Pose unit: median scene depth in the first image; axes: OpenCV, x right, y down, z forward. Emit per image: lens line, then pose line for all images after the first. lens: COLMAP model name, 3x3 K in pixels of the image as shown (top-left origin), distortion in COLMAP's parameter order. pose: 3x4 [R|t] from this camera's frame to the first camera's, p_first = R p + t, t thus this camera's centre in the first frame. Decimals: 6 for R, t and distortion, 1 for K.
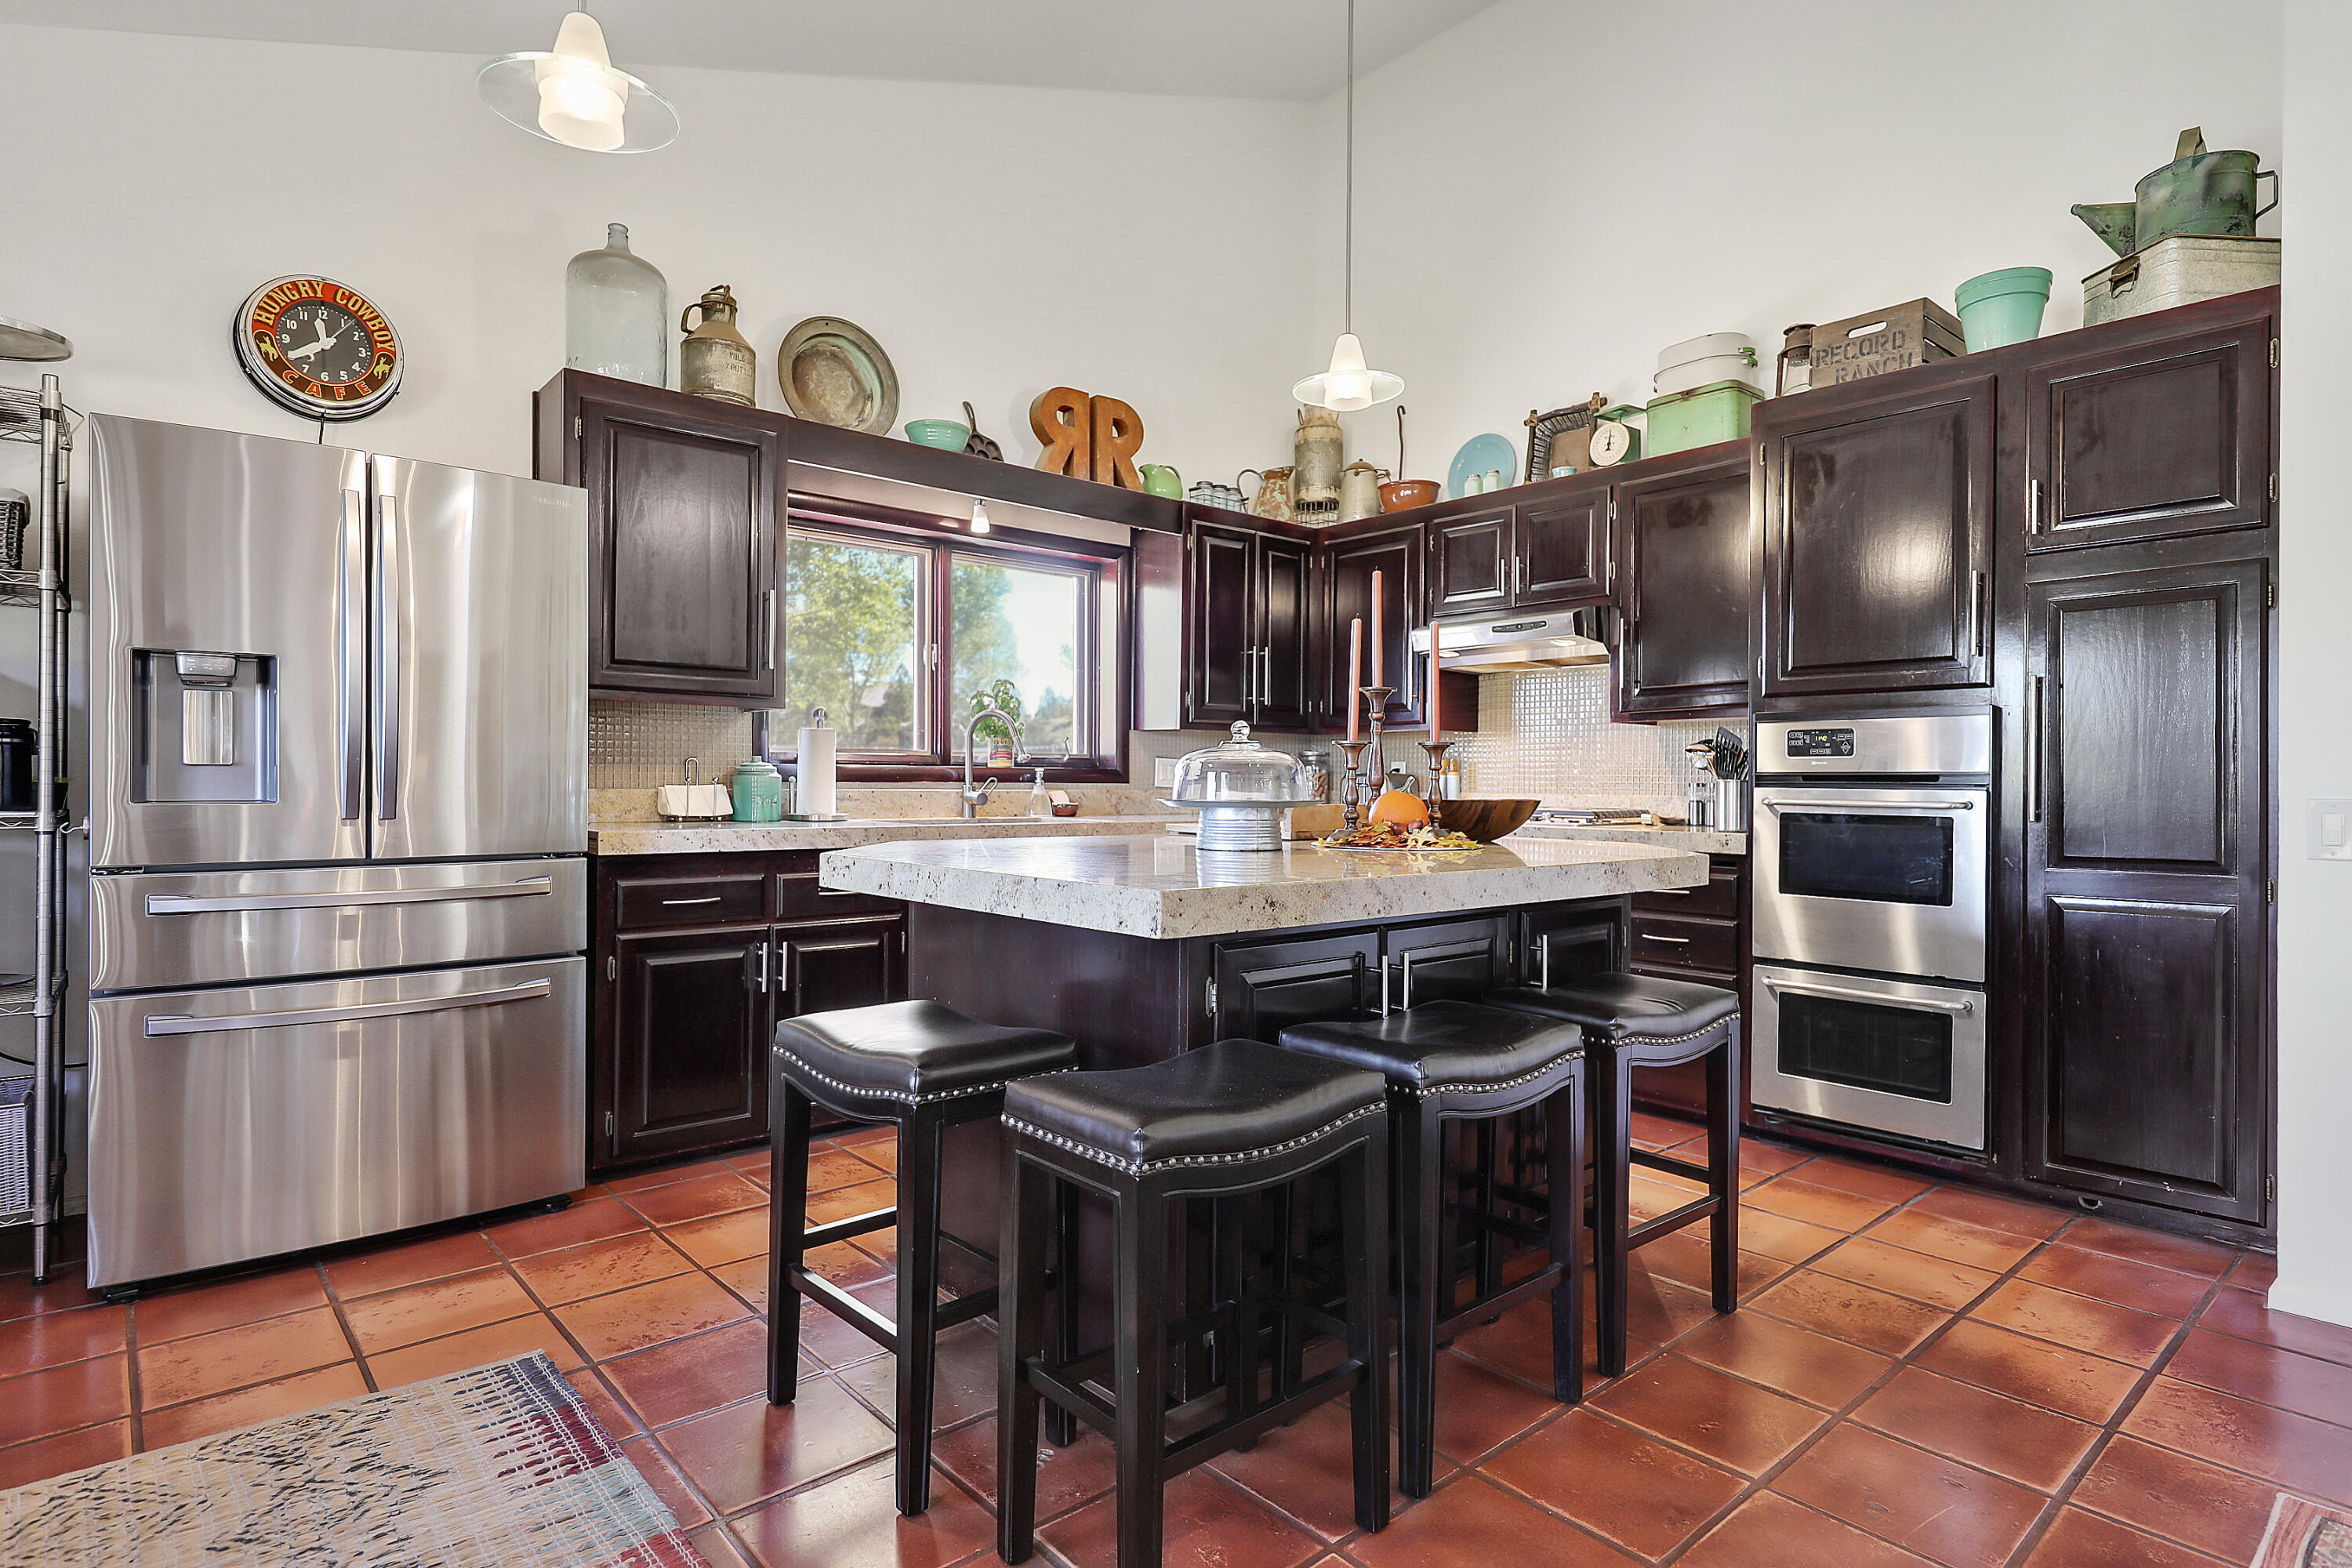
lens RADIAL K [[1257.9, 0, 1176.0], [0, 1257.9, 784.0], [0, 0, 1]] dist [-0.003722, -0.000658]
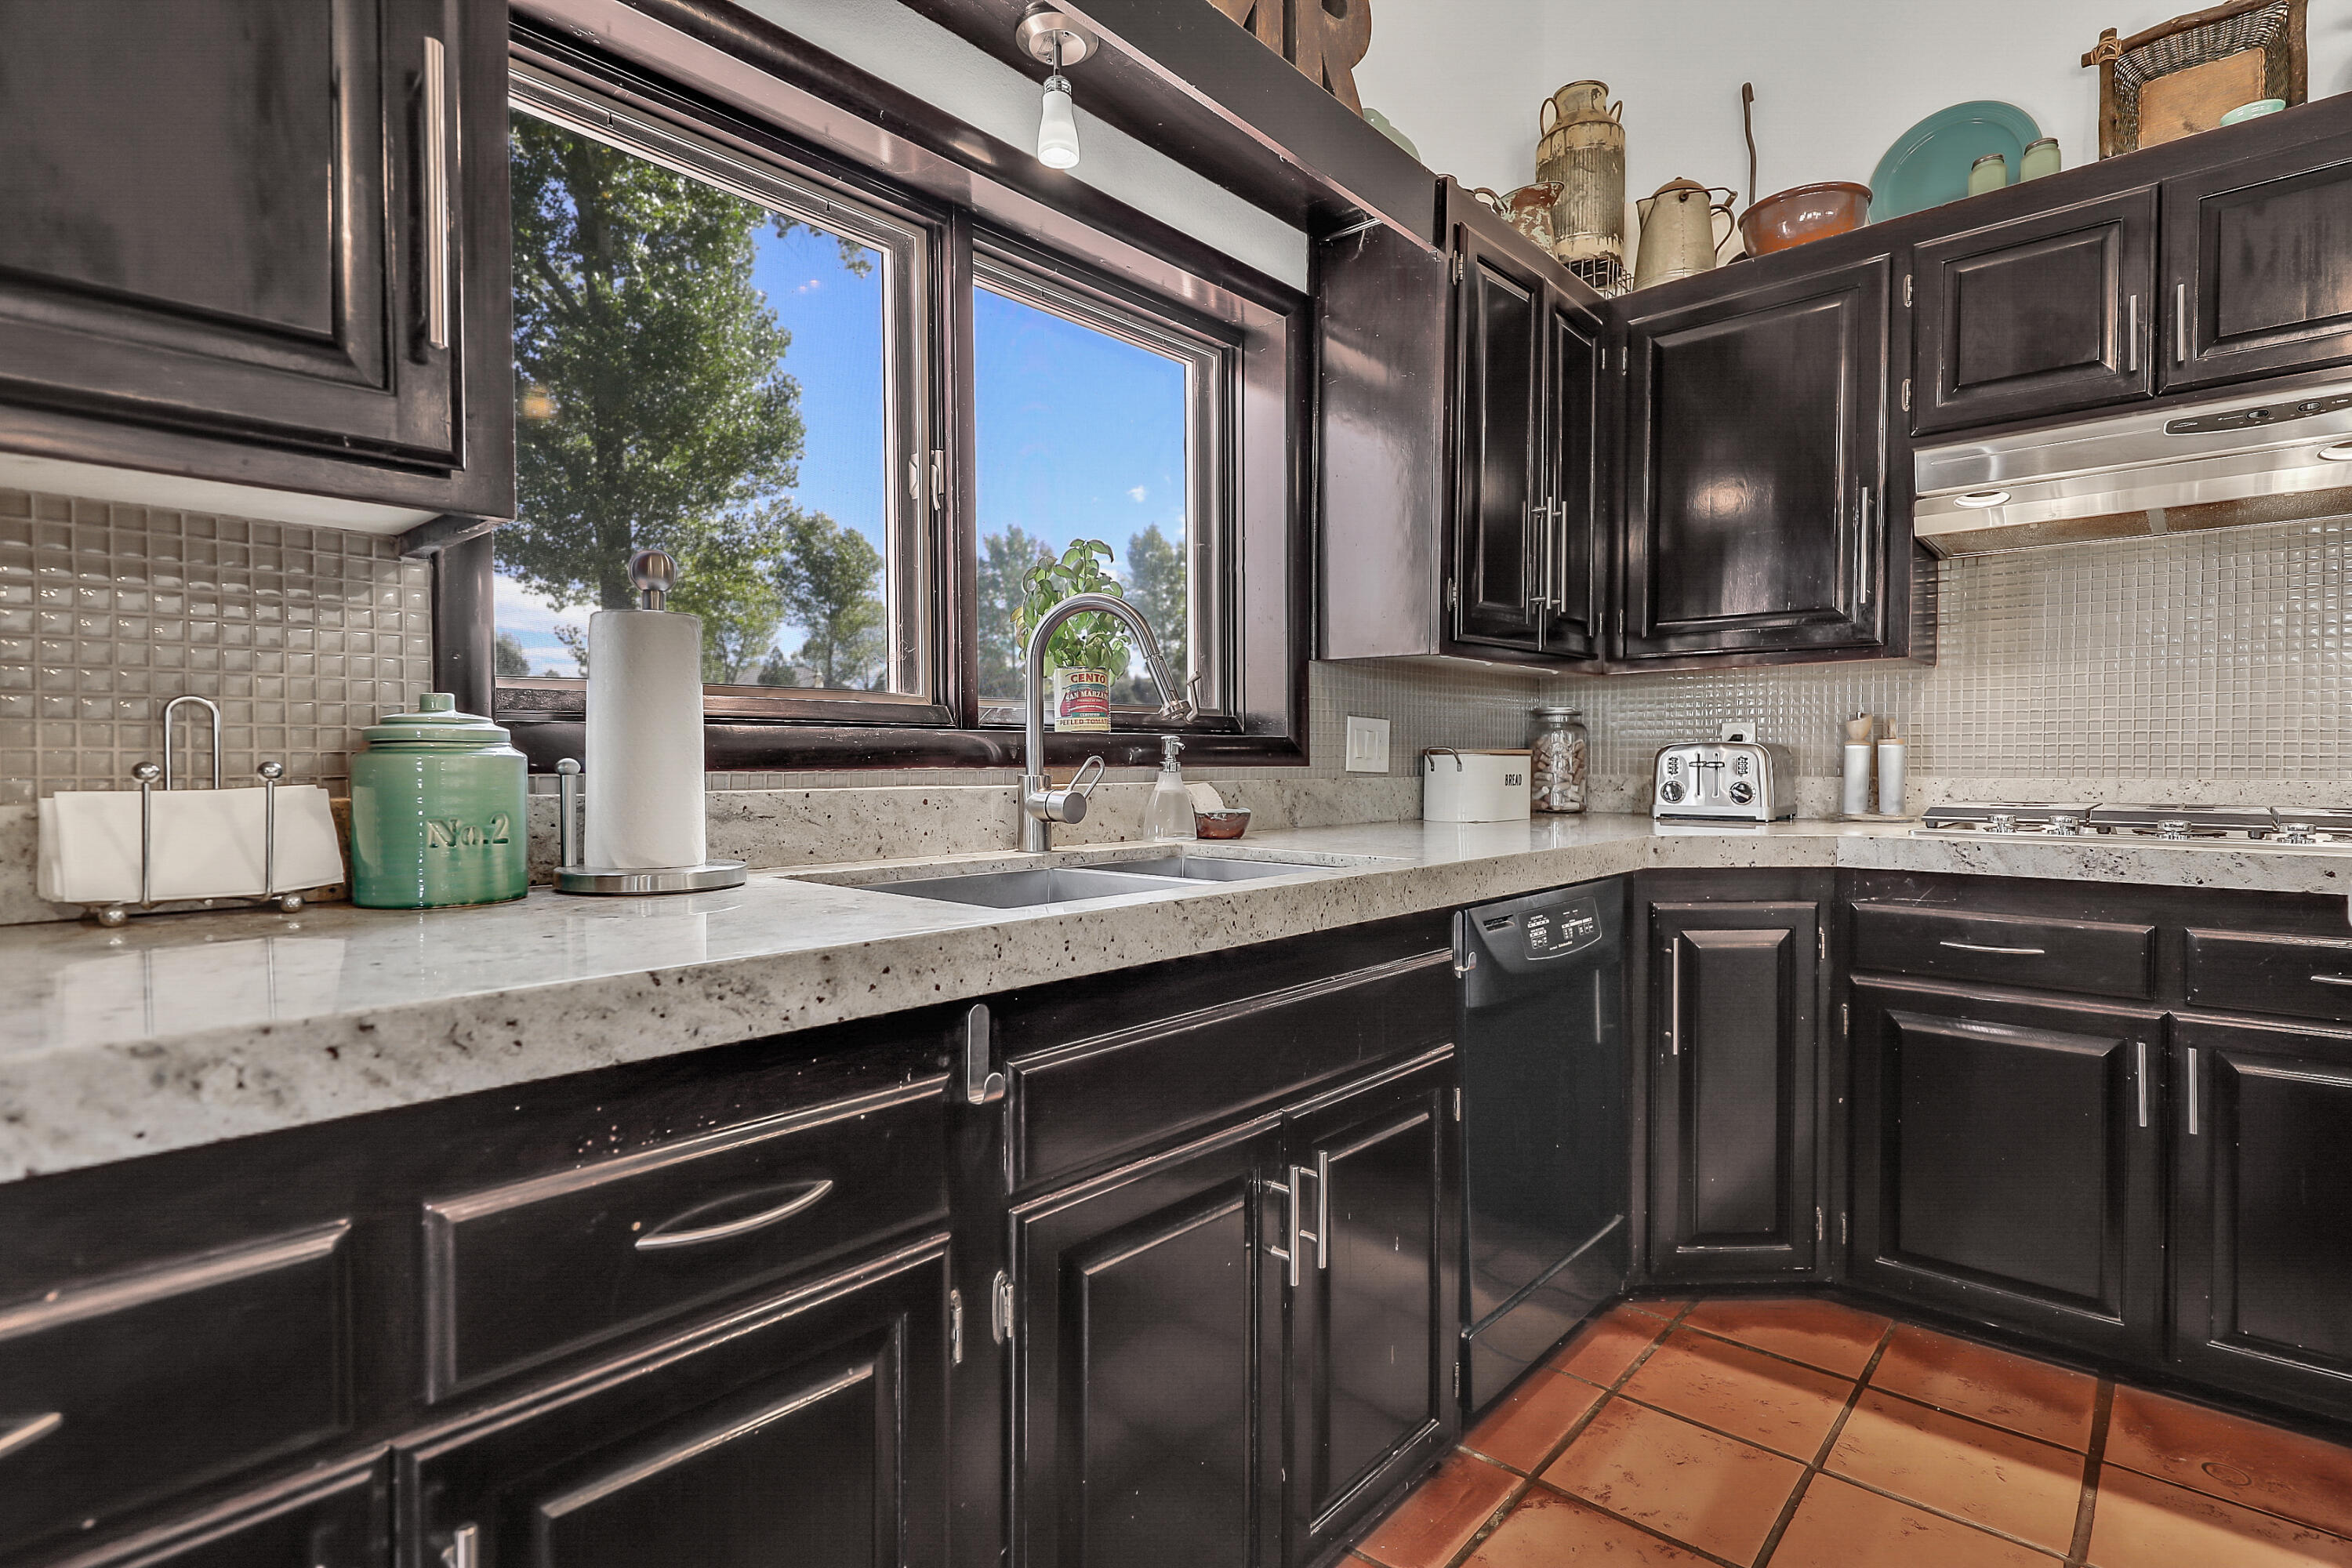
lens RADIAL K [[1164.9, 0, 1176.0], [0, 1164.9, 784.0], [0, 0, 1]] dist [0.000052, -0.000250]
pose [[0.993189, -0.010613, 0.116033, -0.159013], [0.008346, 0.999765, 0.020003, -0.003141], [-0.116218, -0.018898, 0.993044, 0.592901]]
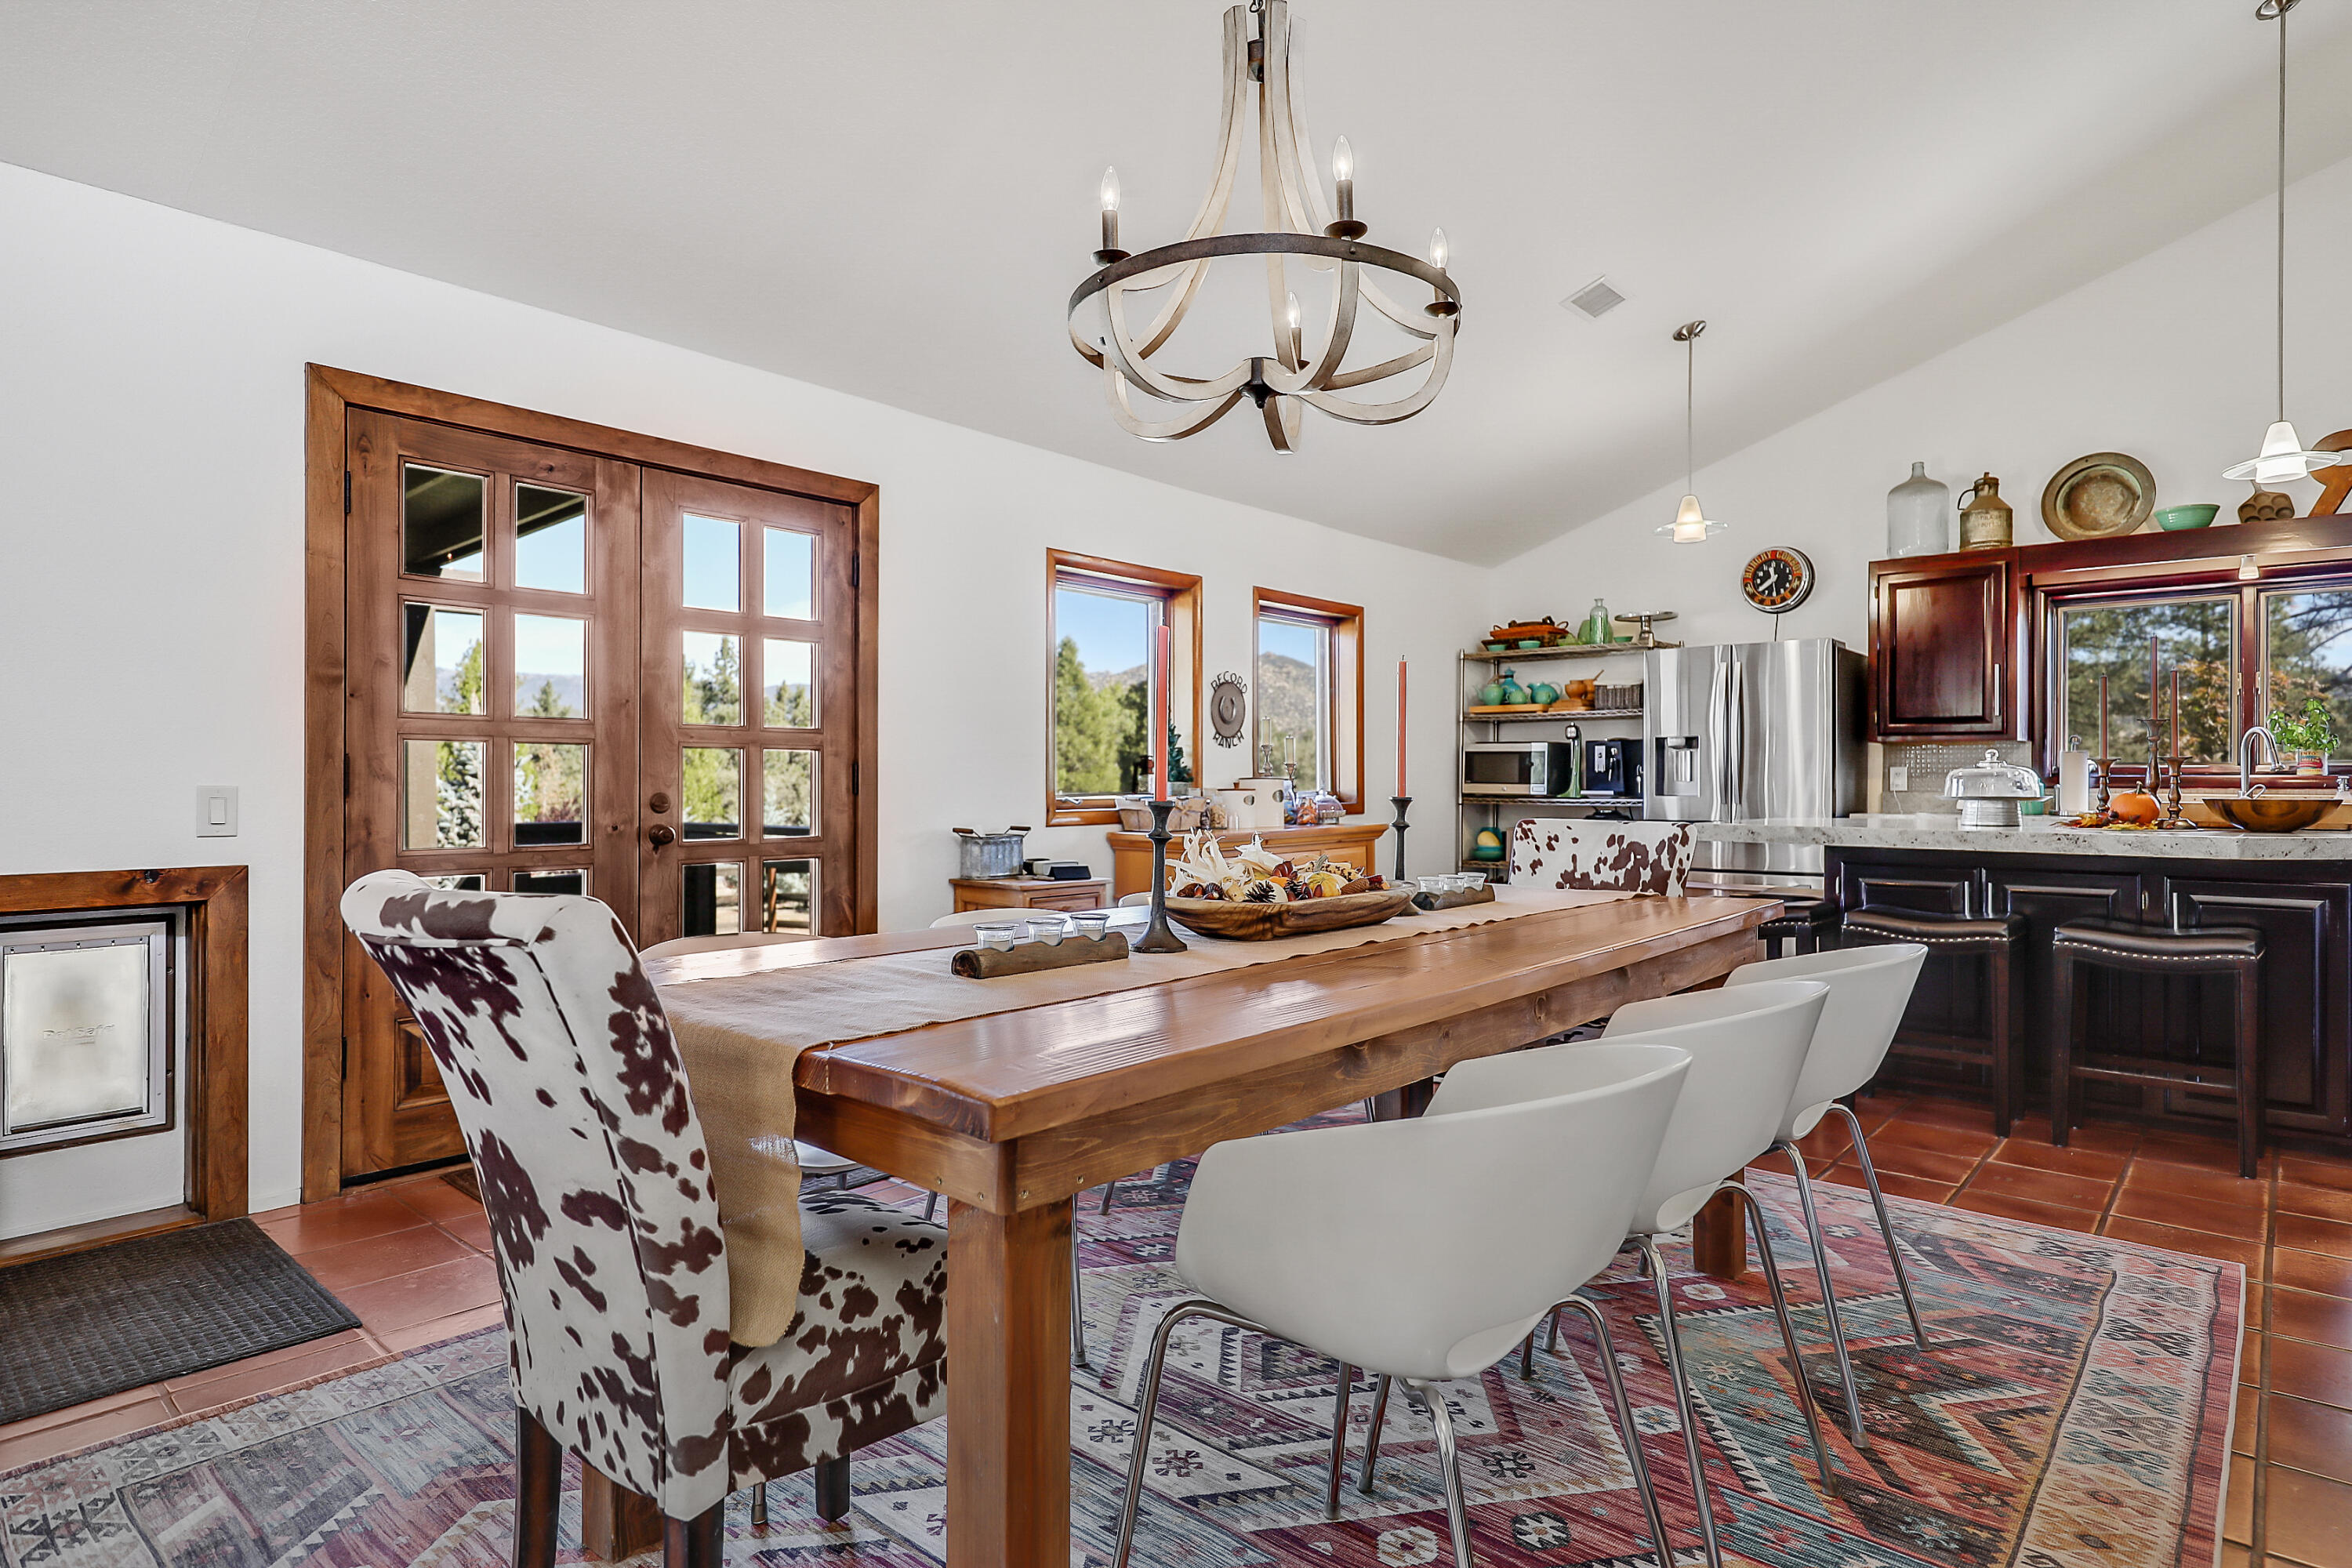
lens RADIAL K [[1257.9, 0, 1176.0], [0, 1257.9, 784.0], [0, 0, 1]] dist [-0.003722, -0.000658]
pose [[0.123147, -0.007066, -0.992363, 0.887954], [-0.002852, 0.999968, -0.007474, 0.005463], [0.992384, 0.003750, 0.123123, -0.167953]]
